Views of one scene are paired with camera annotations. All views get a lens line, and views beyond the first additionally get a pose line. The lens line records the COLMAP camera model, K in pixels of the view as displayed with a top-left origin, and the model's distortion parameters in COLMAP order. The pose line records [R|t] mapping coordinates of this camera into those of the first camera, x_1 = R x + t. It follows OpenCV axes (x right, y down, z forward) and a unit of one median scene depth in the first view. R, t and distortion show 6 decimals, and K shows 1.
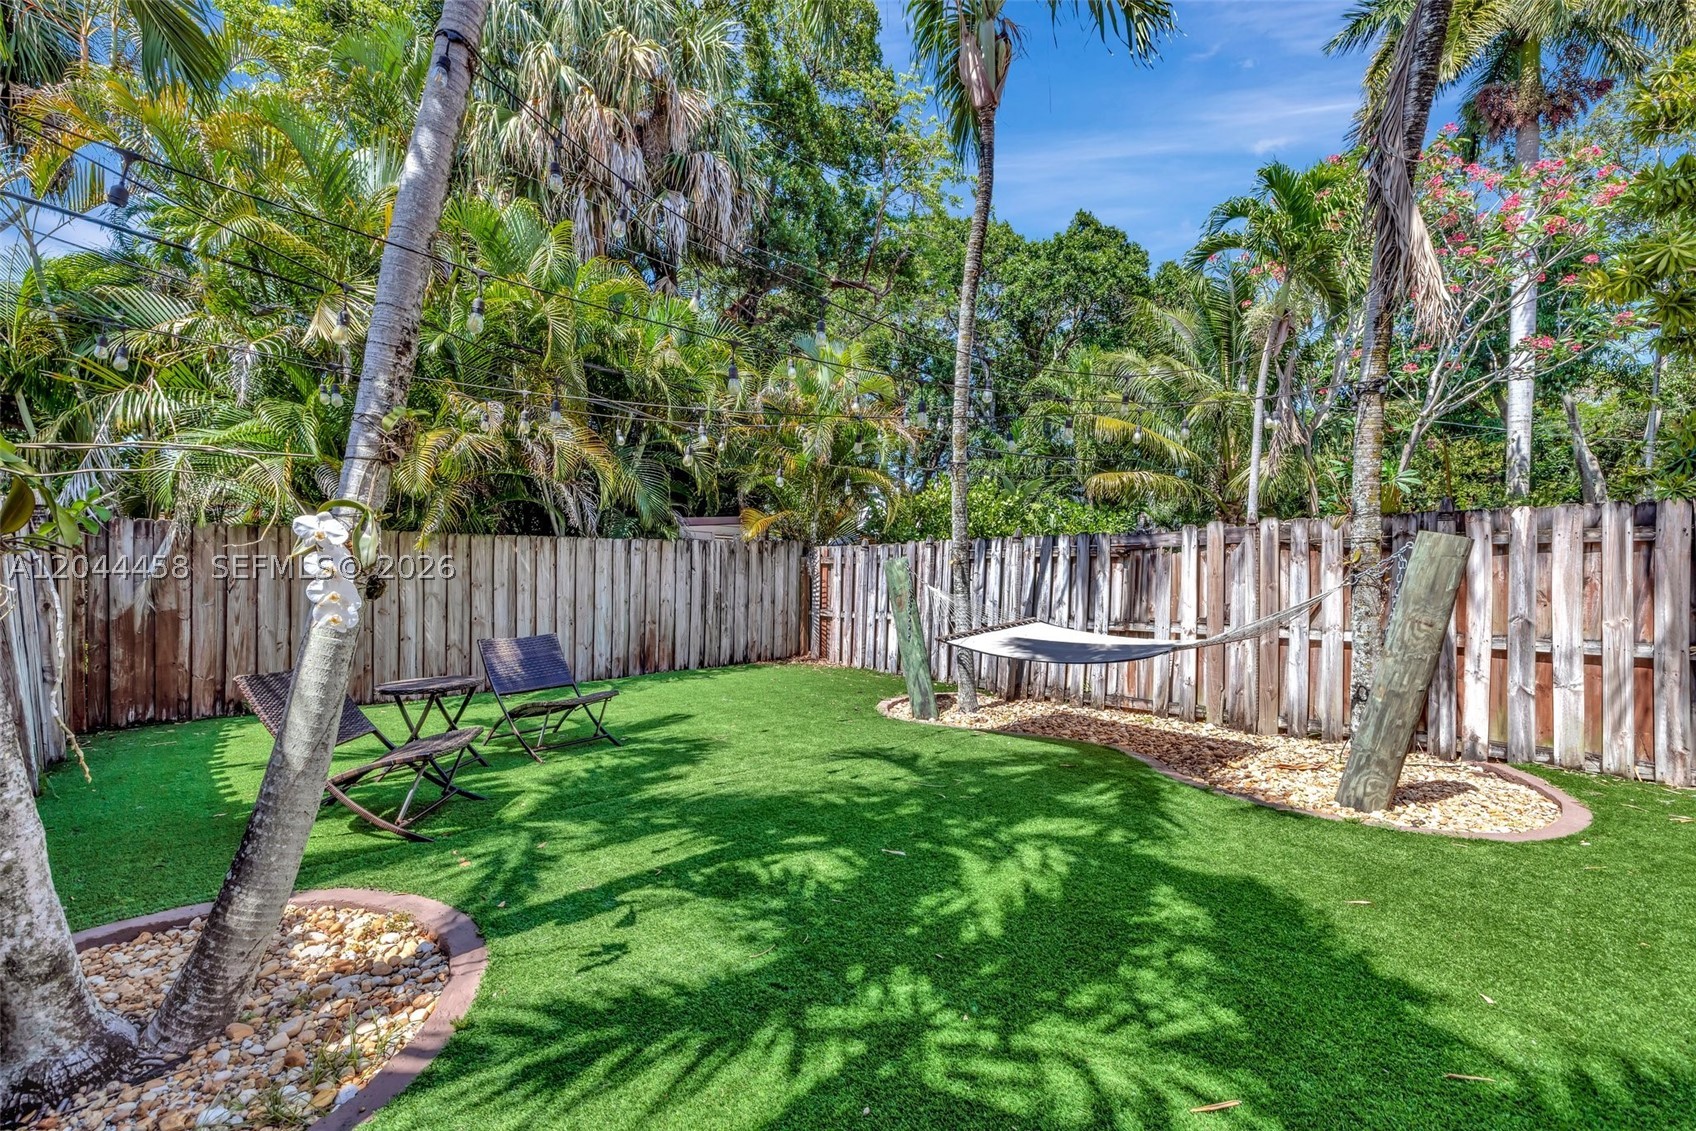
lens RADIAL K [[724.6, 0, 833.9], [0, 724.6, 562.0], [0, 0, 1]] dist [0.003037, 0.000428]
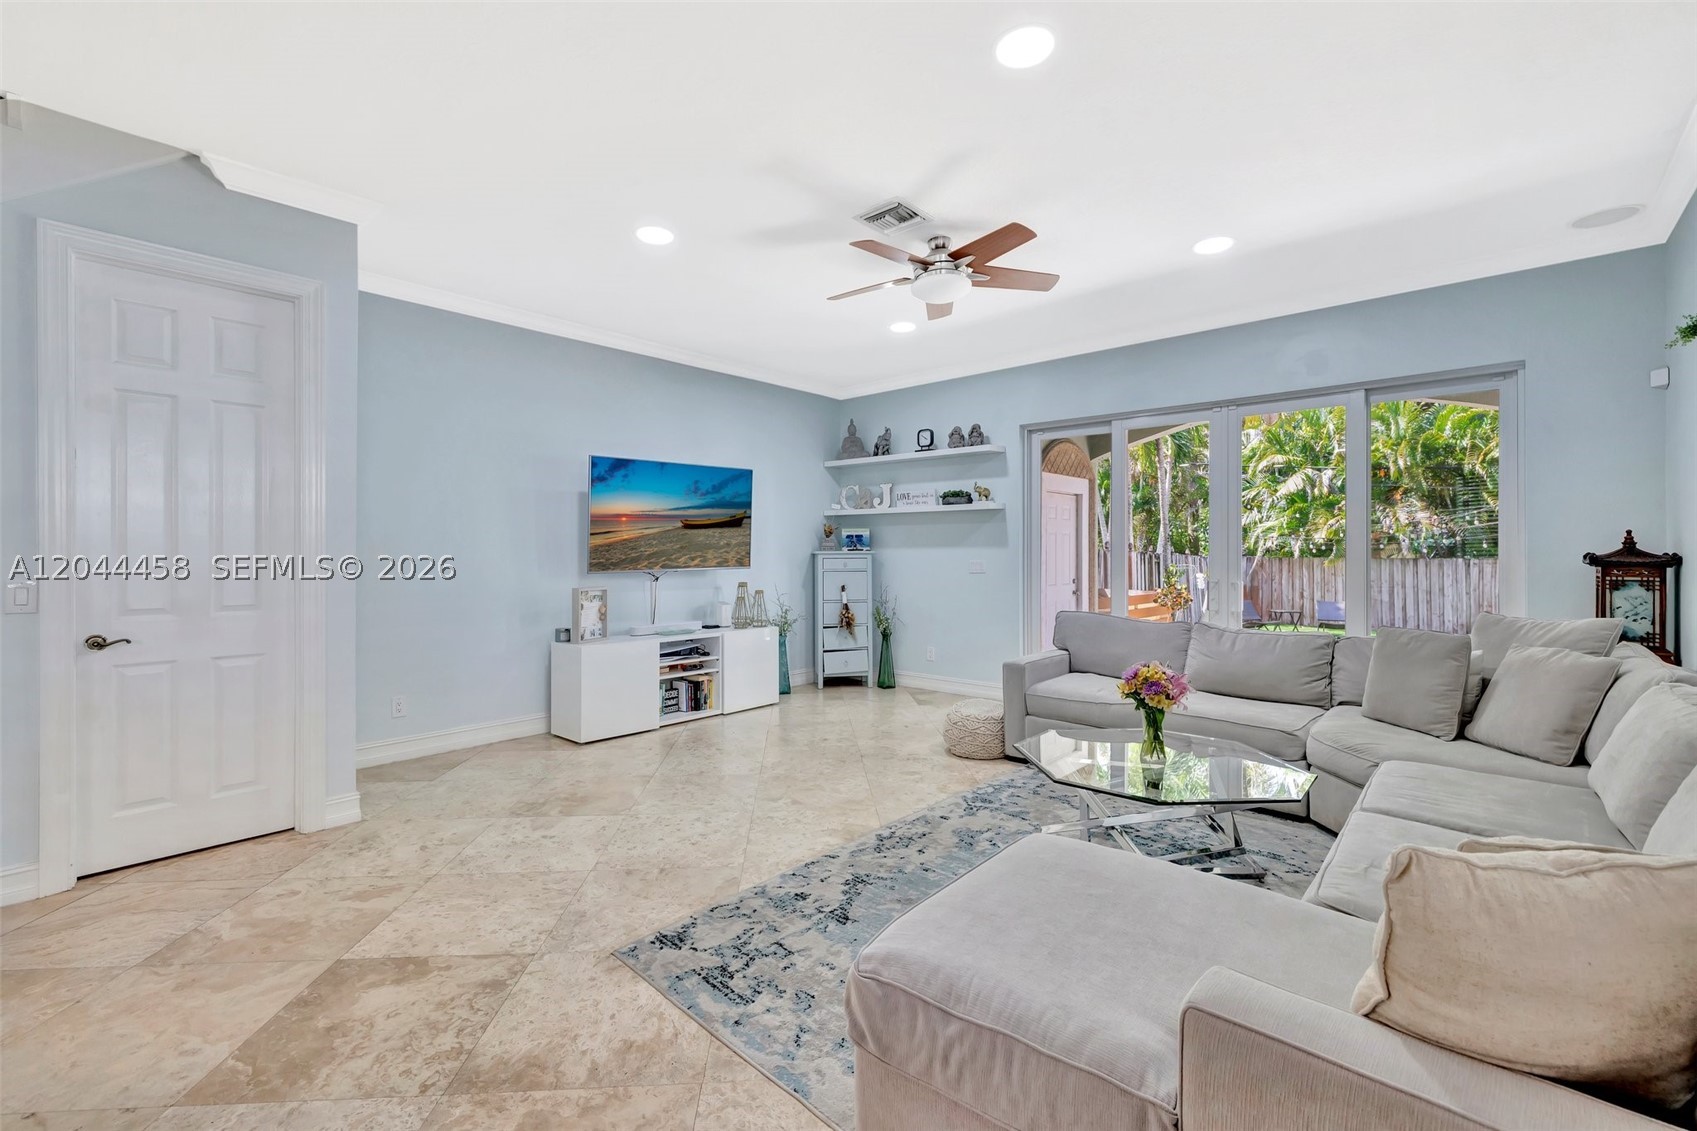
lens RADIAL K [[725.0, 0, 834.9], [0, 725.0, 554.1], [0, 0, 1]] dist [0.003037, 0.000428]
pose [[0.116033, 0.002835, -0.993241, 1.339676], [0.015857, 0.999863, 0.004707, -0.077417], [0.993119, -0.016296, 0.115973, -0.779336]]
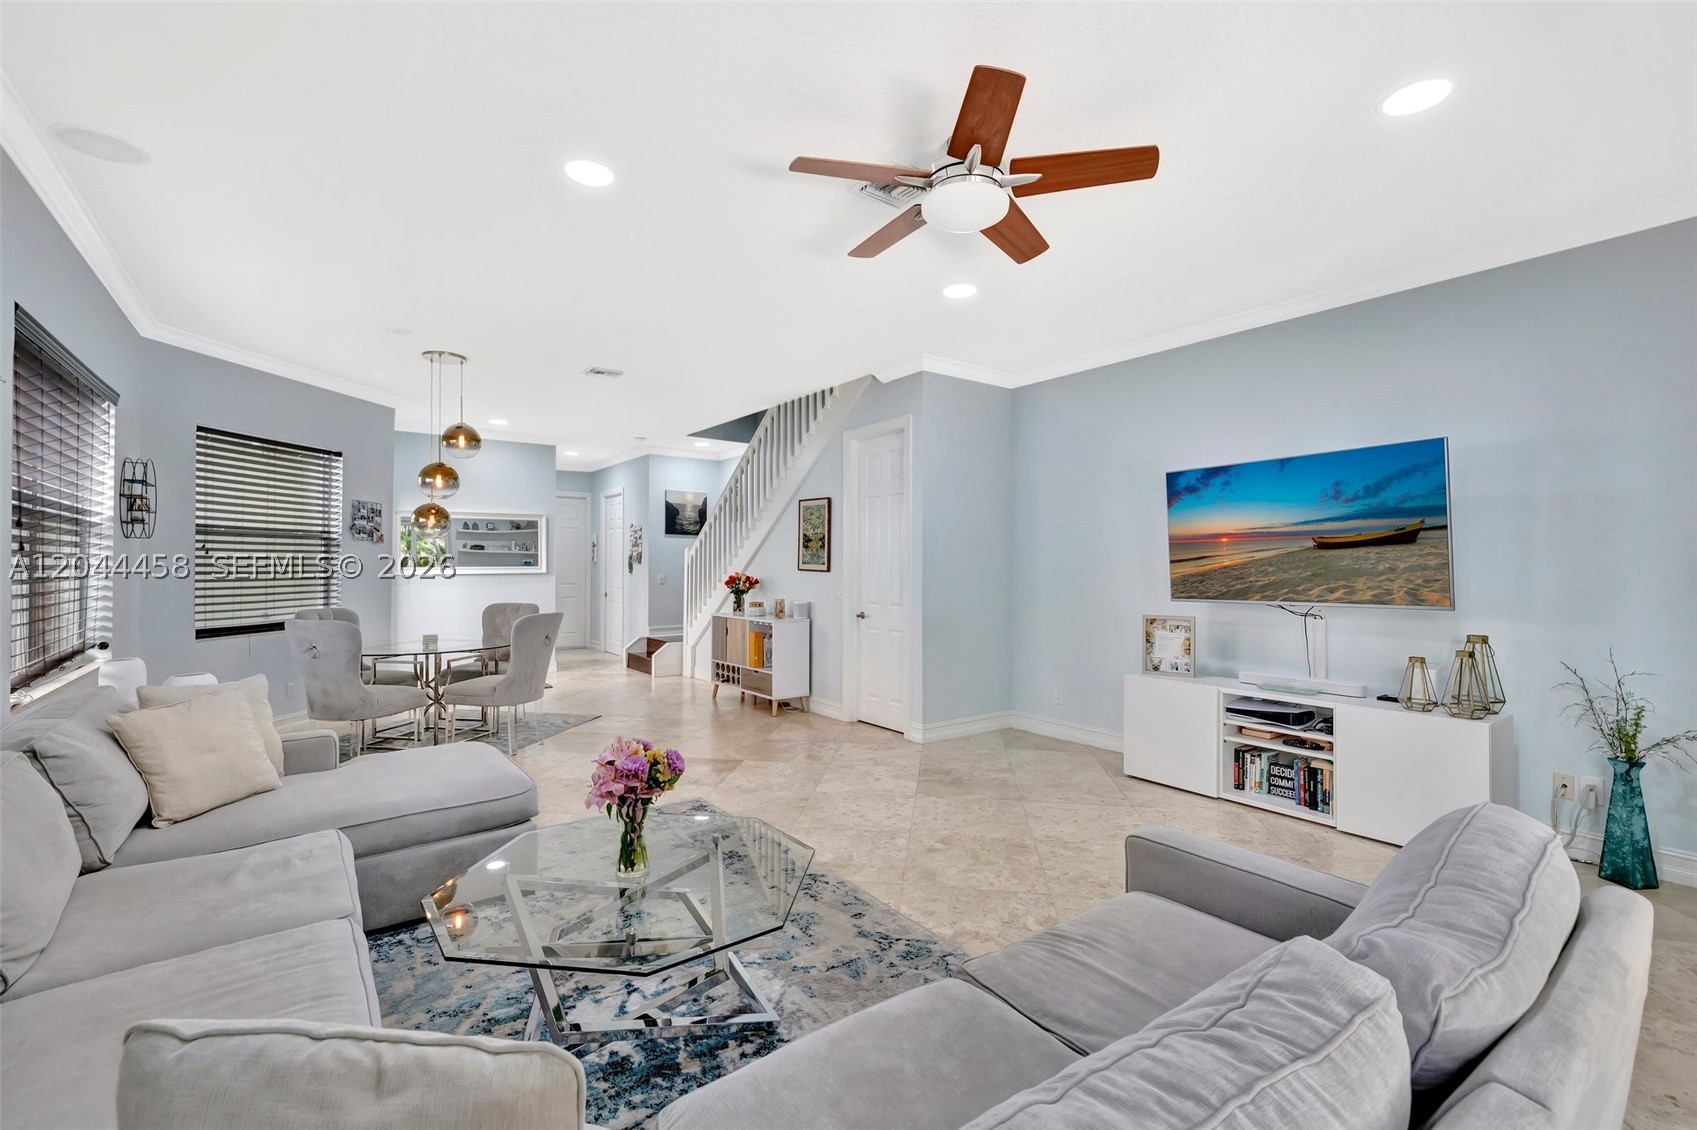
lens RADIAL K [[725.0, 0, 838.9], [0, 725.0, 563.4], [0, 0, 1]] dist [0.003037, 0.000428]
pose [[-0.996806, -0.000818, 0.079853, 0.926007], [-0.002043, 0.999882, -0.015256, -0.081006], [-0.079831, -0.015371, -0.996690, -0.343855]]
